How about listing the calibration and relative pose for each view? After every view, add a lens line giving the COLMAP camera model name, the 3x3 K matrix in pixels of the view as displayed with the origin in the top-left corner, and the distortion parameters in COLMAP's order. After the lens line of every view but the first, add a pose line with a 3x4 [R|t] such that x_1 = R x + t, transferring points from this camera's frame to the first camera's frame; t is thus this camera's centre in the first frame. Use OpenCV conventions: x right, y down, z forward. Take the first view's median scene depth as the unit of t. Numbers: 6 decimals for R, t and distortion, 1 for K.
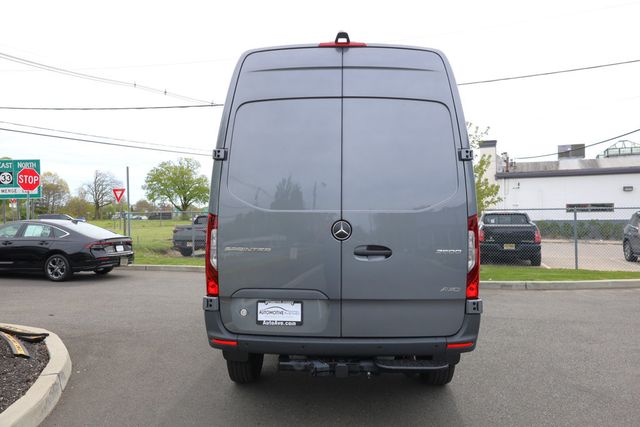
lens RADIAL K [[531.1, 0, 320.0], [0, 531.1, 213.5], [0, 0, 1]] dist [0.000573, 0.001970]
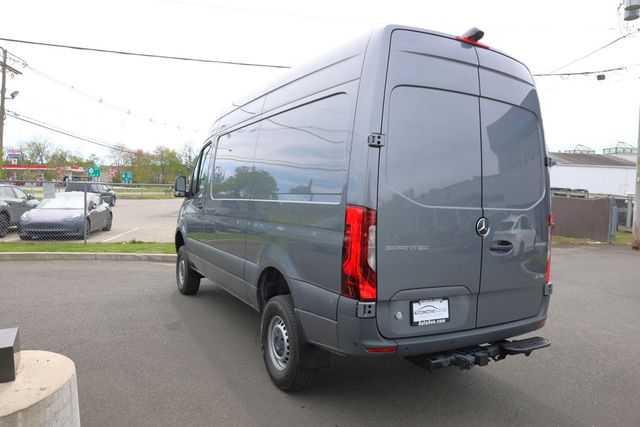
lens RADIAL K [[531.1, 0, 320.0], [0, 531.1, 213.5], [0, 0, 1]] dist [0.000573, 0.001970]
pose [[0.771656, 0.002354, 0.636036, -0.849744], [-0.053439, 0.996697, 0.061146, -0.040741], [-0.633791, -0.081173, 0.769233, 0.392783]]
